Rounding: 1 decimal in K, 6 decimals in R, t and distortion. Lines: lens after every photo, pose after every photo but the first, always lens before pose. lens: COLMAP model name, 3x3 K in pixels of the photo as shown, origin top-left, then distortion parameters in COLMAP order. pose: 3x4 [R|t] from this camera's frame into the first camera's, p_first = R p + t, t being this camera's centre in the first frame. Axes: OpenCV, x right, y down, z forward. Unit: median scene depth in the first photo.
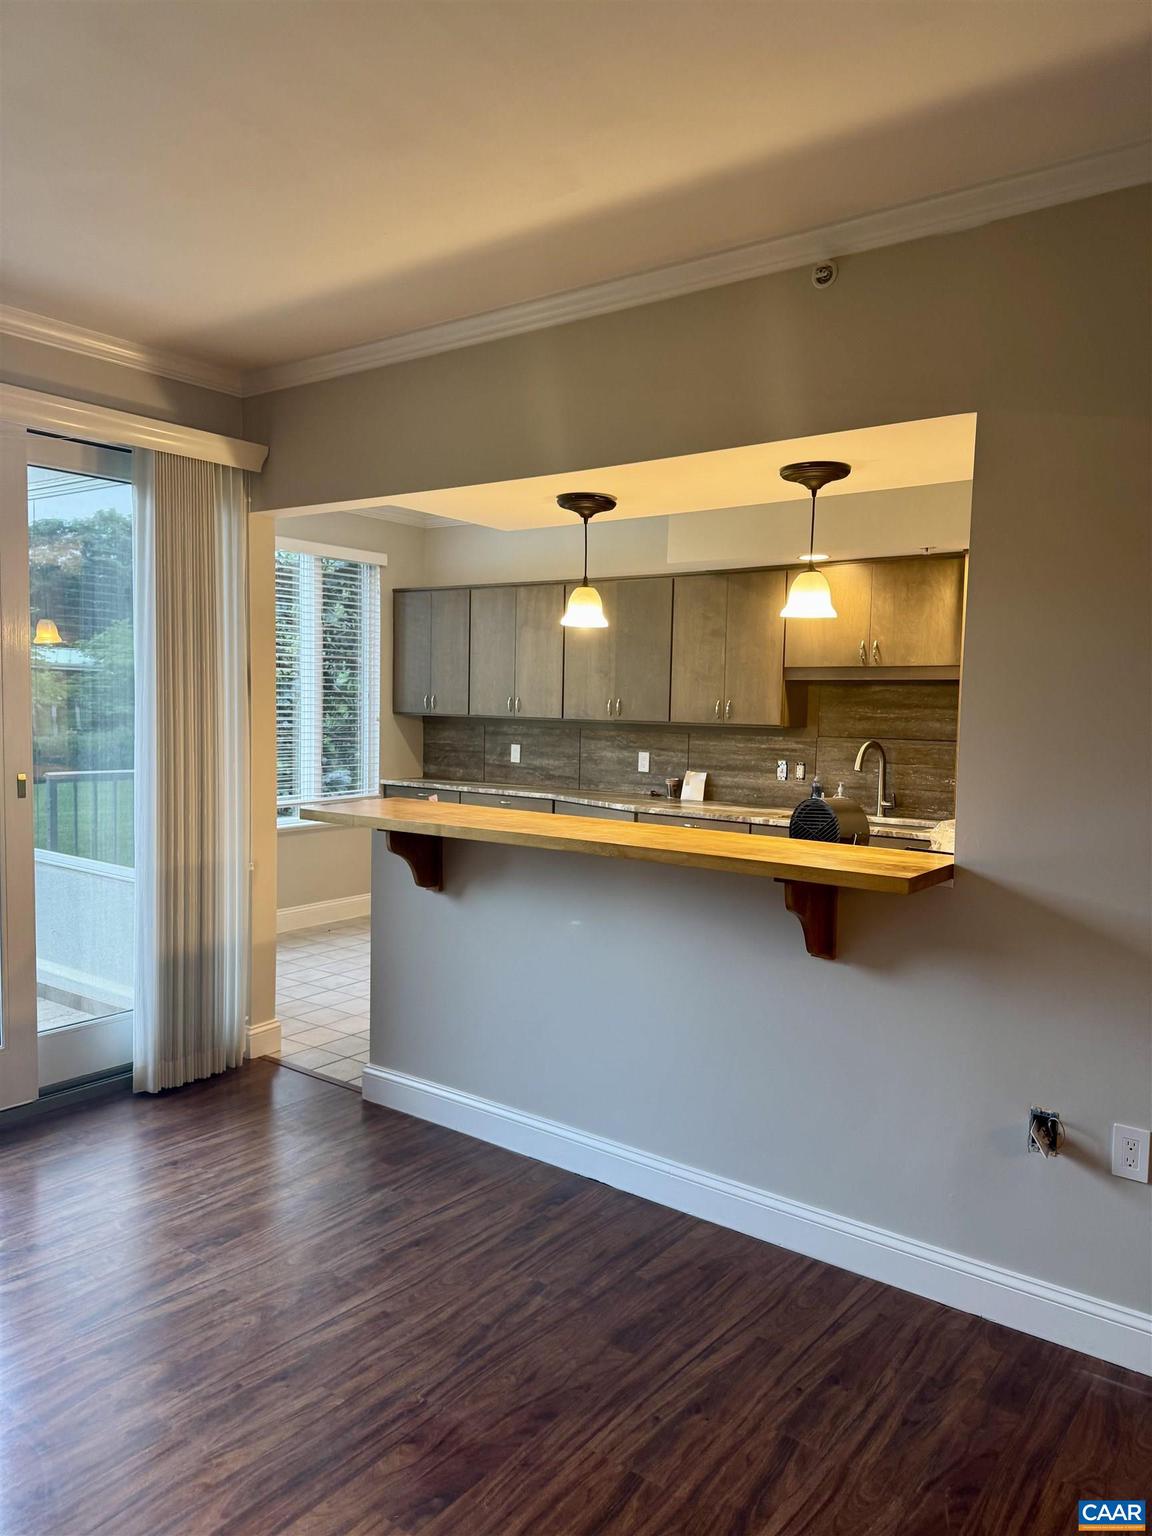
lens RADIAL K [[1085.0, 0, 576.0], [0, 1085.0, 768.0], [0, 0, 1]] dist [0.071851, -0.096823]
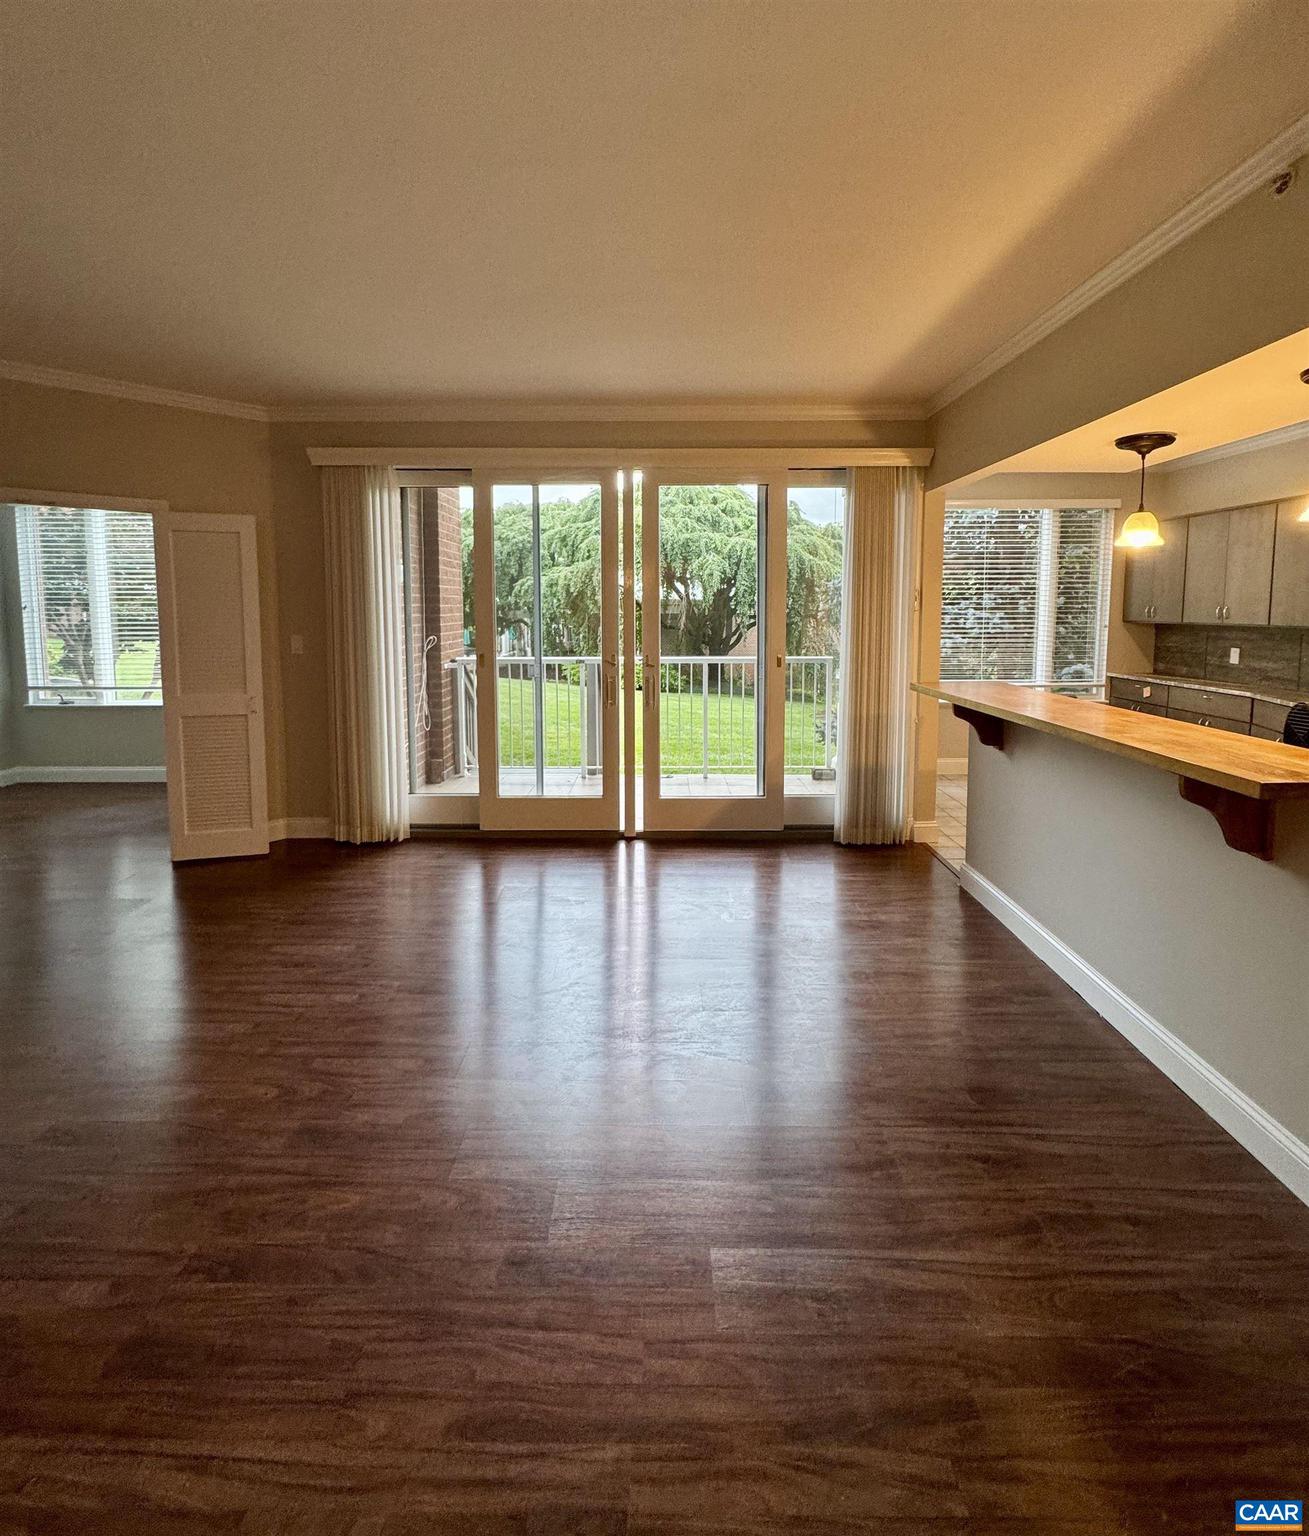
lens RADIAL K [[697.6, 0, 654.5], [0, 697.6, 661.9], [0, 0, 1]] dist [0.001598, -0.000166]
pose [[0.593960, 0.041896, -0.803403, 0.283855], [-0.038644, 0.998976, 0.023524, -0.001204], [0.803566, 0.017075, 0.594971, 0.108421]]
